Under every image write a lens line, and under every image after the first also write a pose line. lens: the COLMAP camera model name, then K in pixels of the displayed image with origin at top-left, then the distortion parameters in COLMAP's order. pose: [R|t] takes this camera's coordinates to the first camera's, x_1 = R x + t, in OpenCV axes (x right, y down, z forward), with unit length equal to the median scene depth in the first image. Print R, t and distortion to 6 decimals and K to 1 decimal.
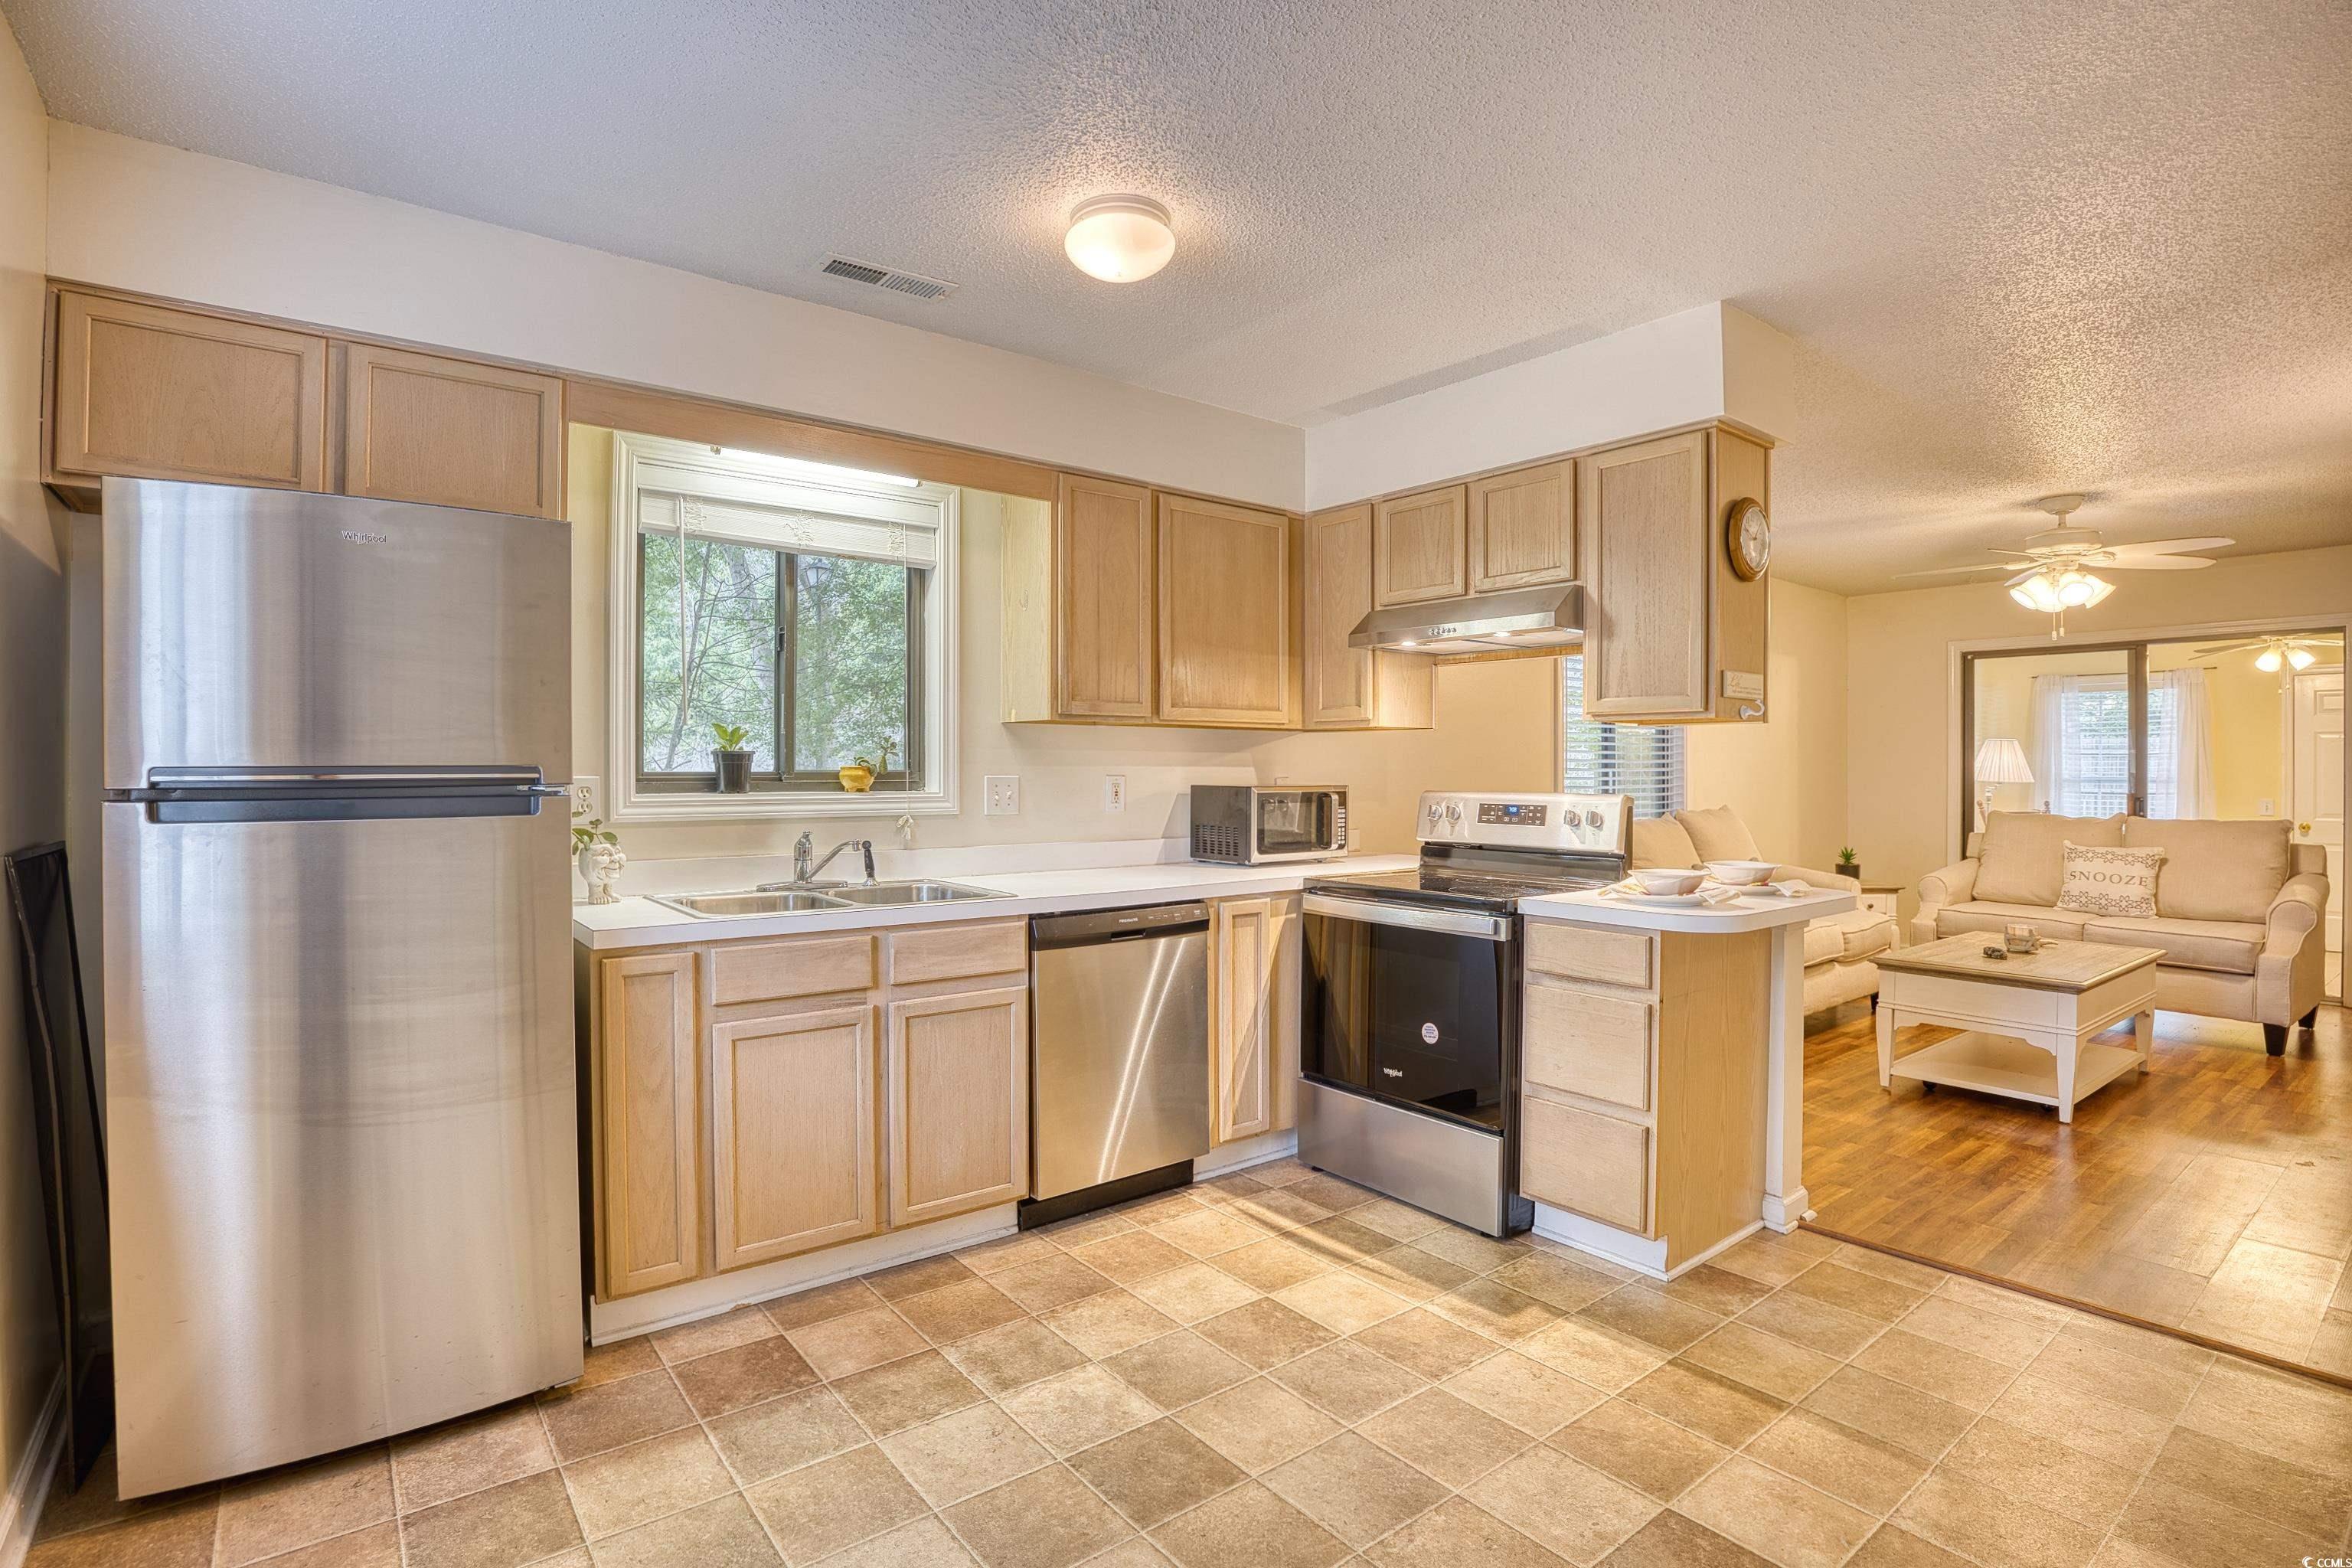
lens RADIAL K [[1129.0, 0, 1146.1], [0, 1129.0, 779.1], [0, 0, 1]] dist [-0.063789, 0.017317]
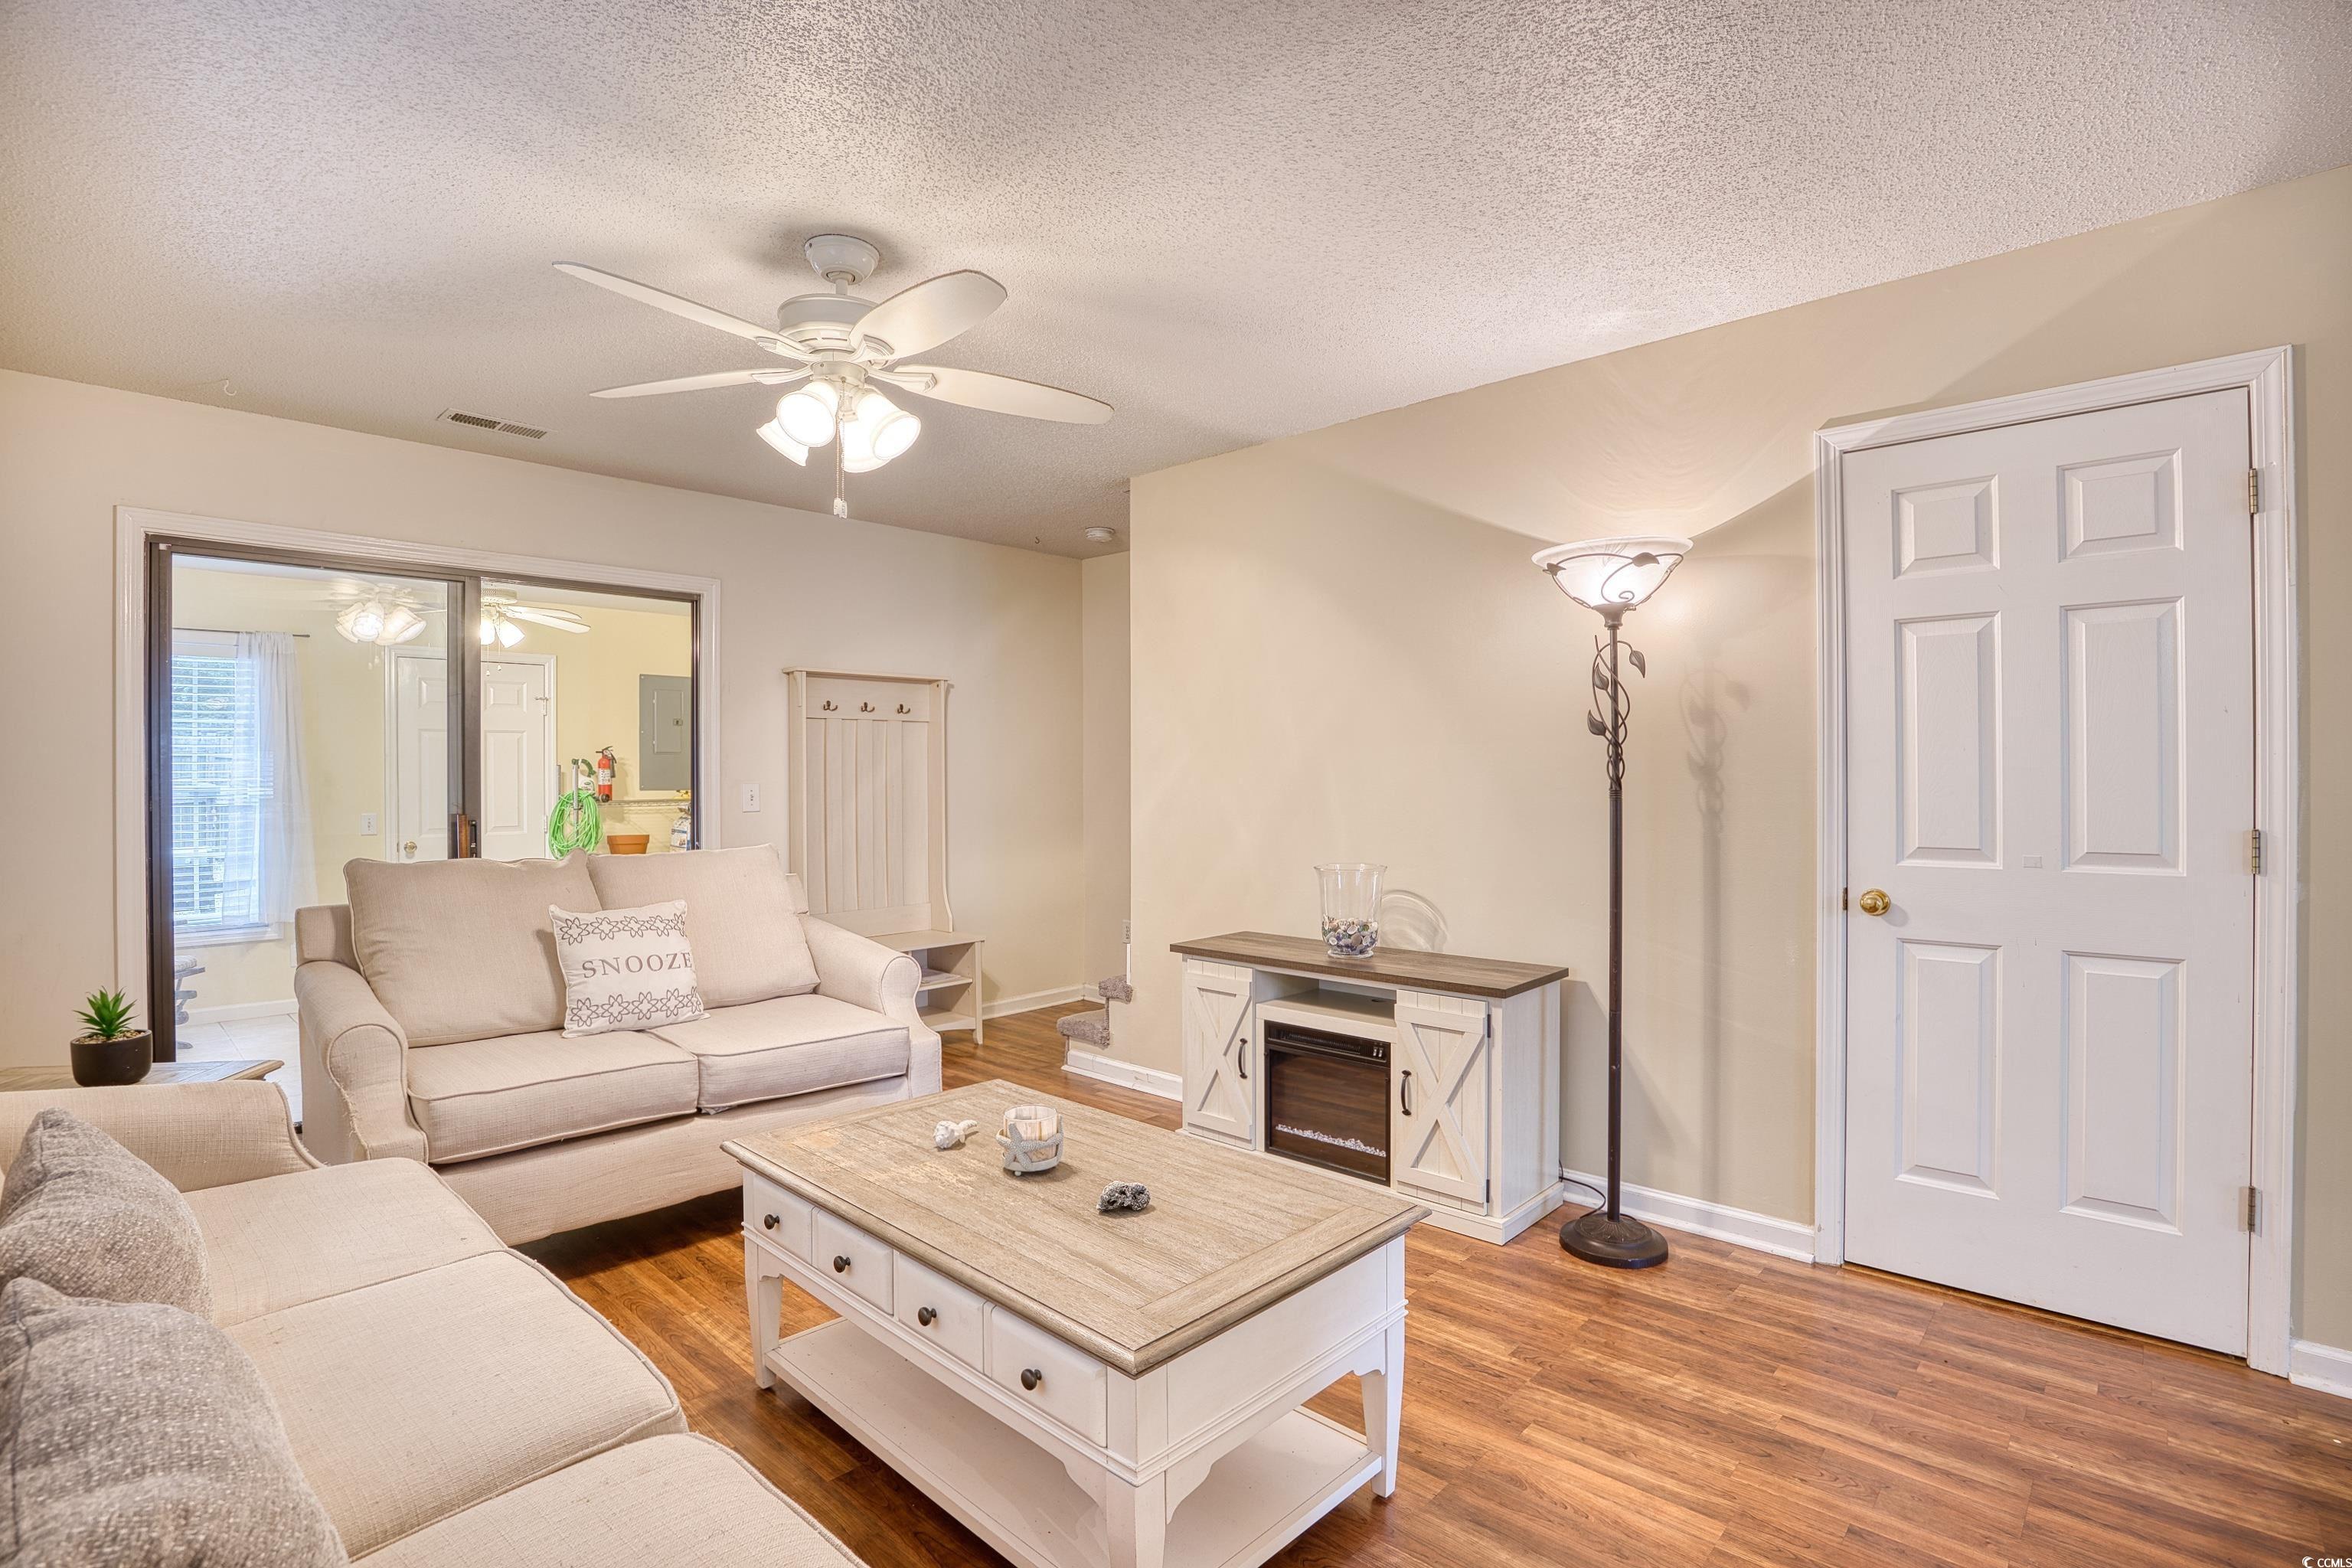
lens RADIAL K [[1109.8, 0, 1175.7], [0, 1109.8, 777.9], [0, 0, 1]] dist [-0.066671, 0.018271]
pose [[-0.169450, -0.003596, 0.985532, 0.468715], [0.011592, 0.999917, 0.005641, -0.012430], [-0.985471, 0.012380, -0.169394, 1.424344]]
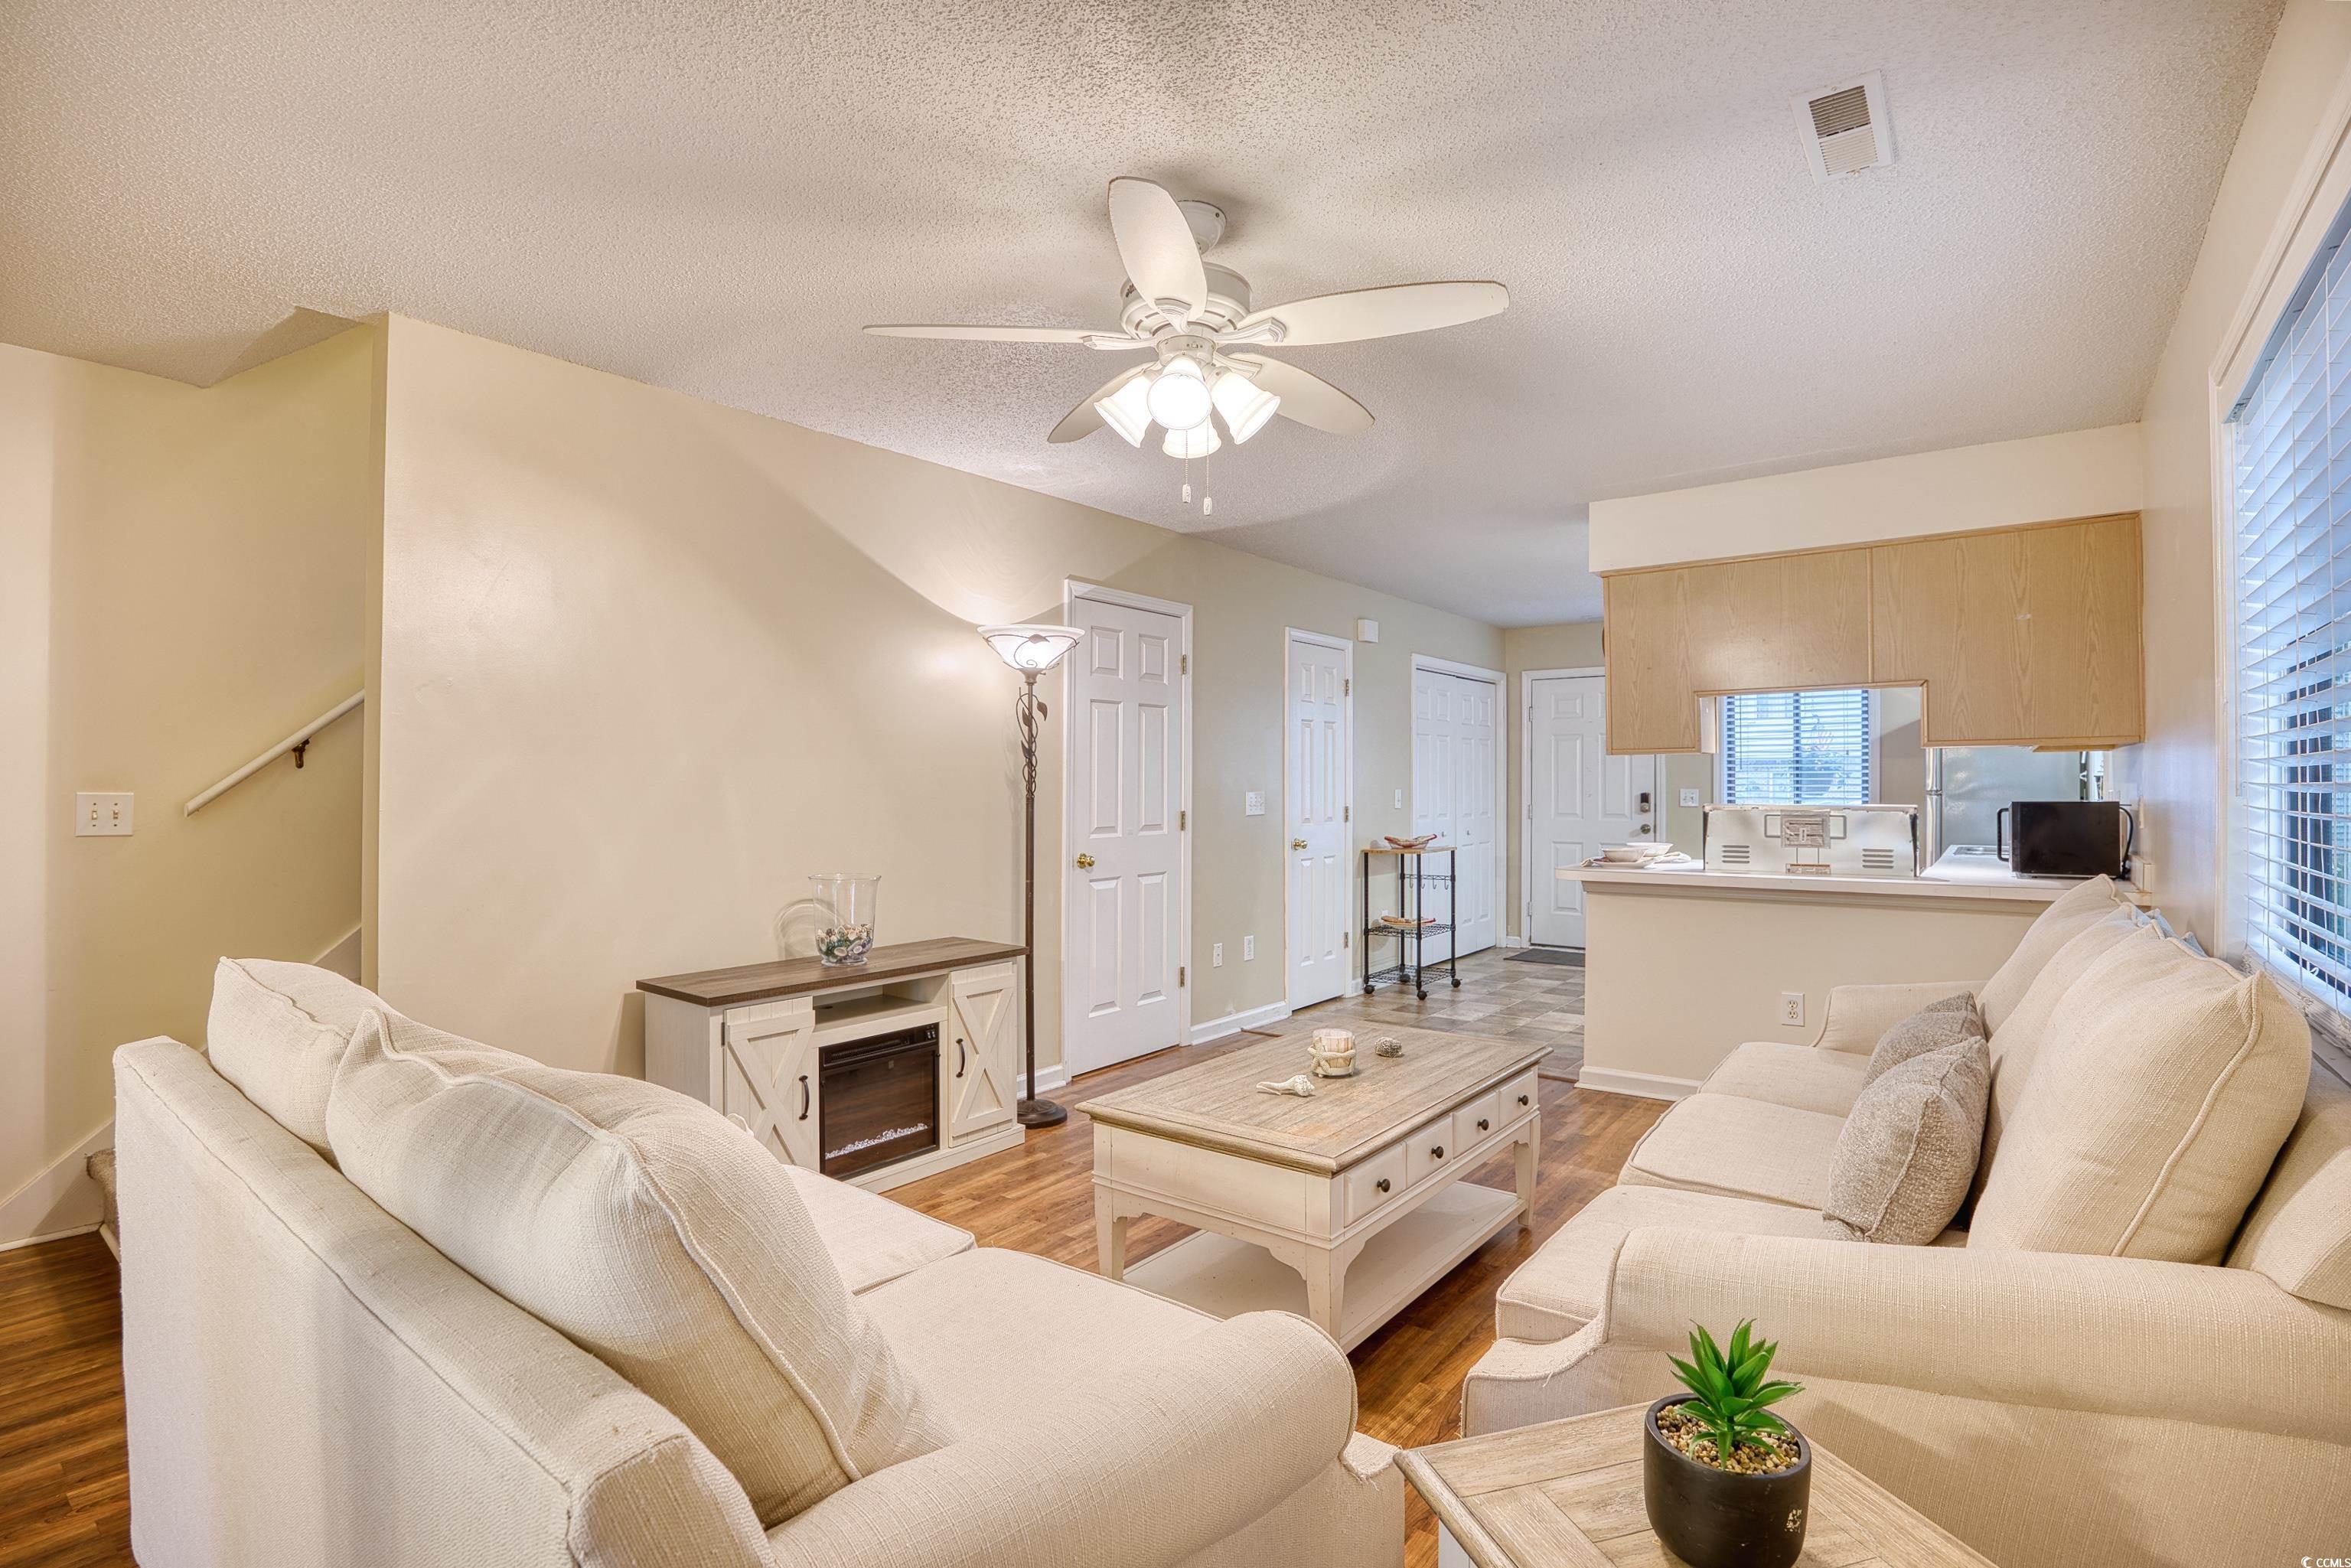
lens RADIAL K [[1109.3, 0, 1175.2], [0, 1109.3, 777.9], [0, 0, 1]] dist [-0.066671, 0.018271]
pose [[-0.964786, -0.002398, -0.263025, 1.484167], [-0.002585, 0.999997, 0.000363, -0.017090], [0.263023, 0.001030, -0.964789, 2.226721]]
